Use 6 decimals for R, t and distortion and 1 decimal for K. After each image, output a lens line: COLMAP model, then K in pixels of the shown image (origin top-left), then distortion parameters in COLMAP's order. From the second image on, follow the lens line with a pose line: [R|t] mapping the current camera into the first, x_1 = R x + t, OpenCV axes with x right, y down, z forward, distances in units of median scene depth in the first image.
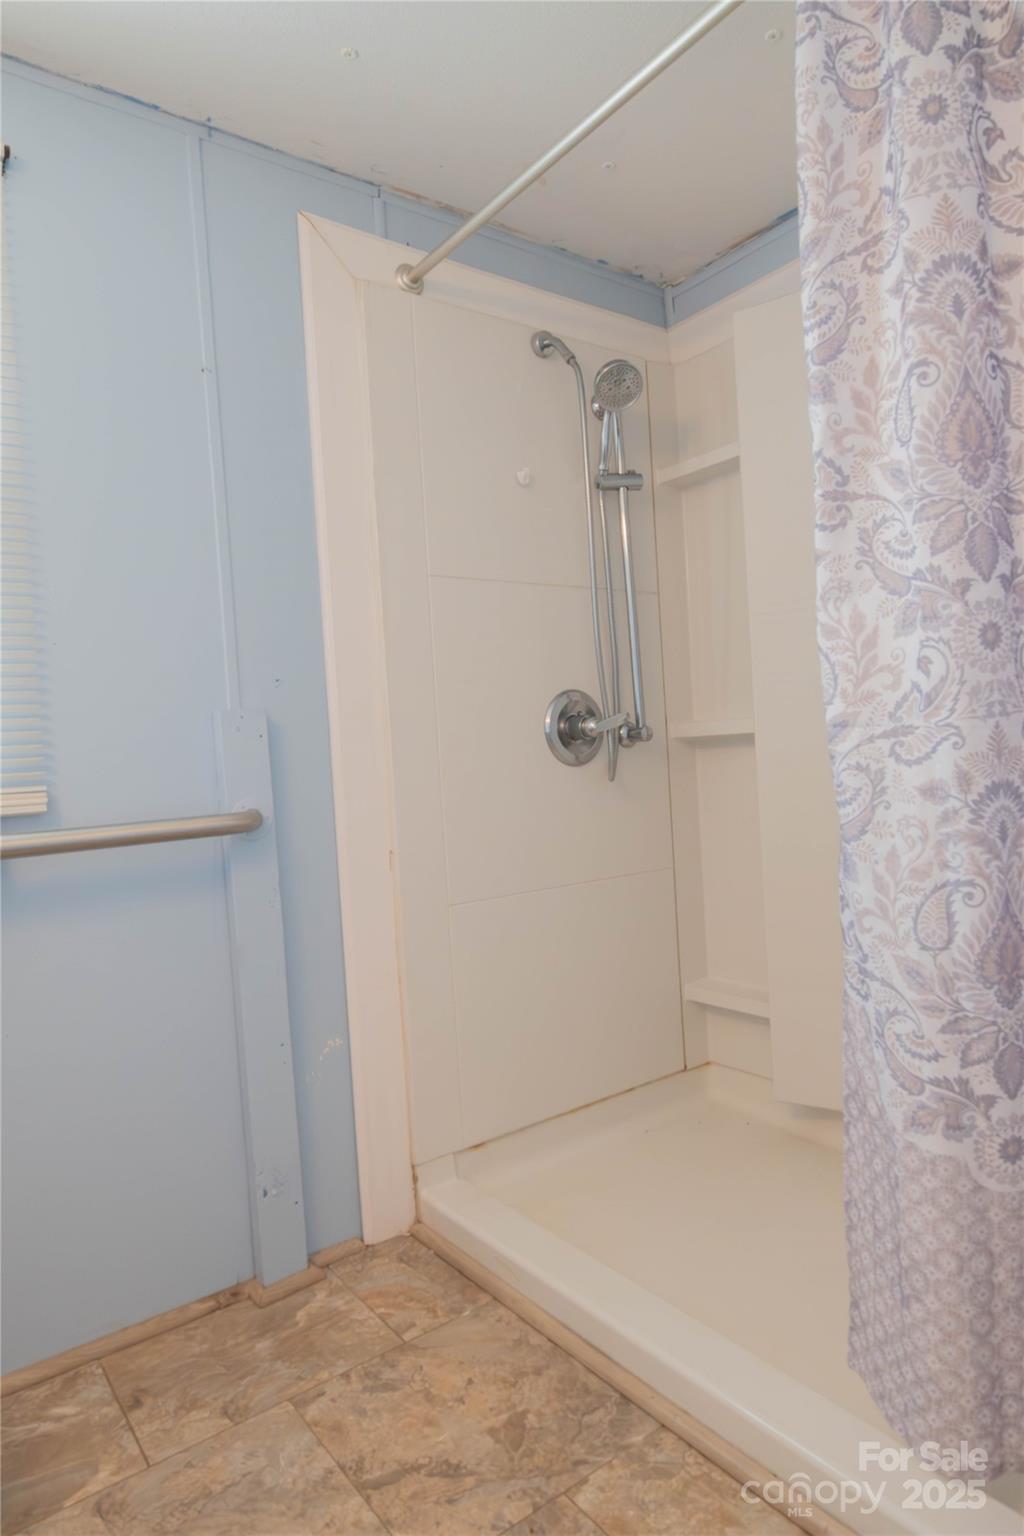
lens RADIAL K [[939.4, 0, 525.9], [0, 939.4, 743.3], [0, 0, 1]] dist [-0.004680, 0.001734]
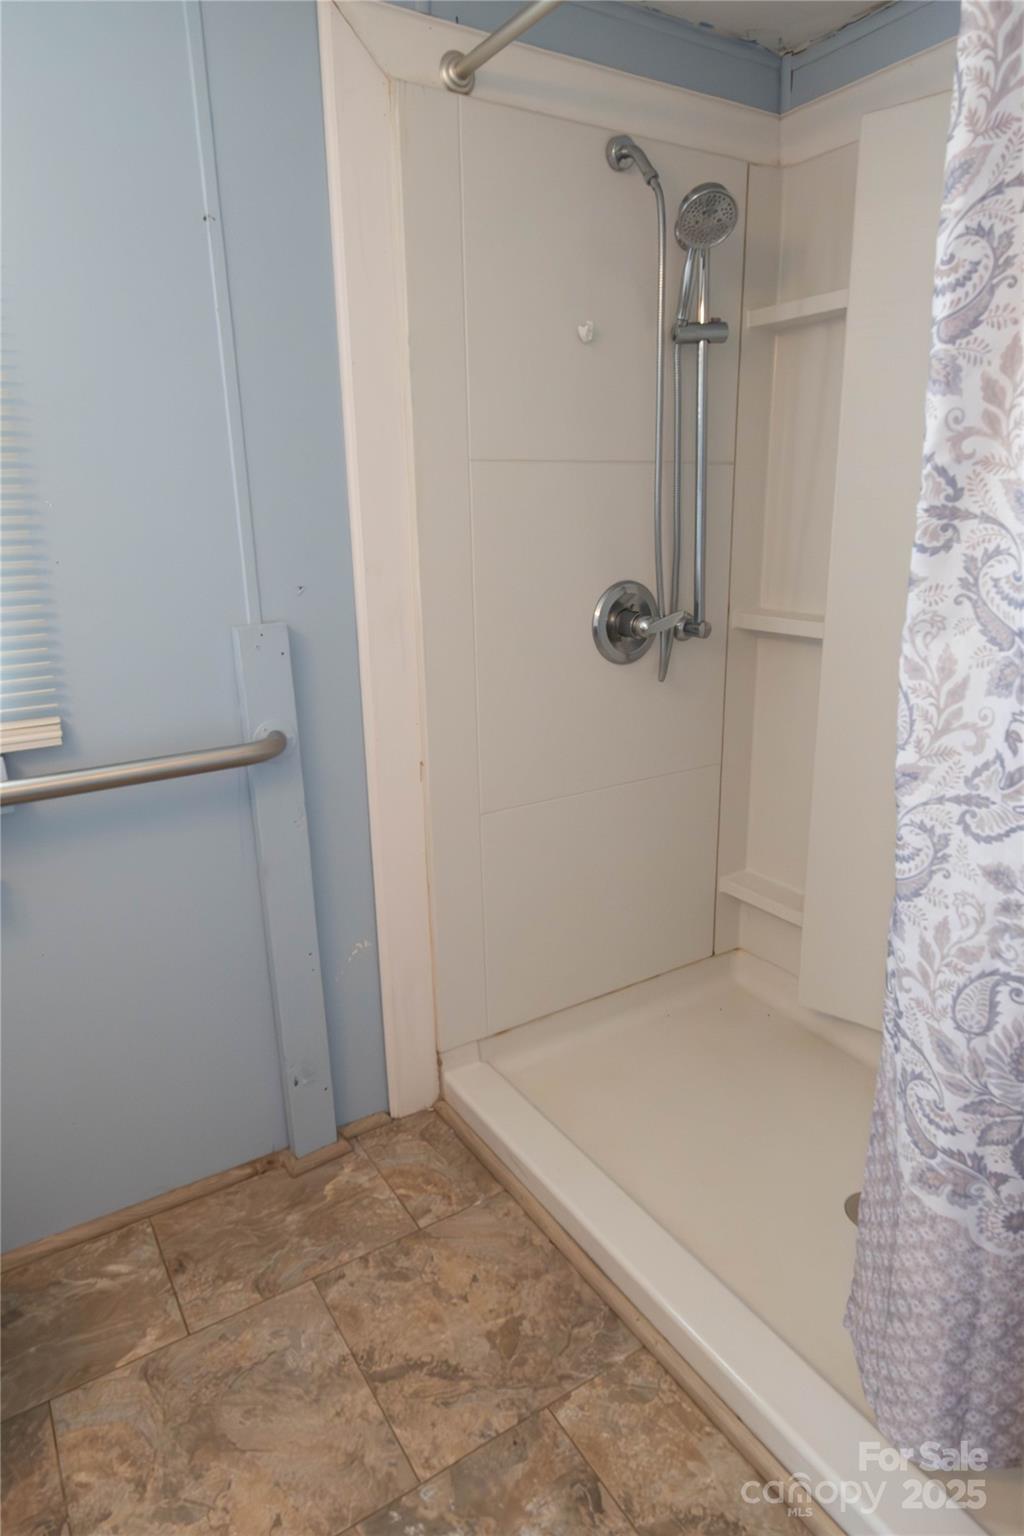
lens RADIAL K [[939.4, 0, 513.7], [0, 939.4, 765.2], [0, 0, 1]] dist [-0.004680, 0.001734]
pose [[0.995451, 0.062634, -0.071793, 0.031202], [-0.041388, 0.963006, 0.266283, -0.221142], [0.085815, -0.262101, 0.961218, 0.119584]]
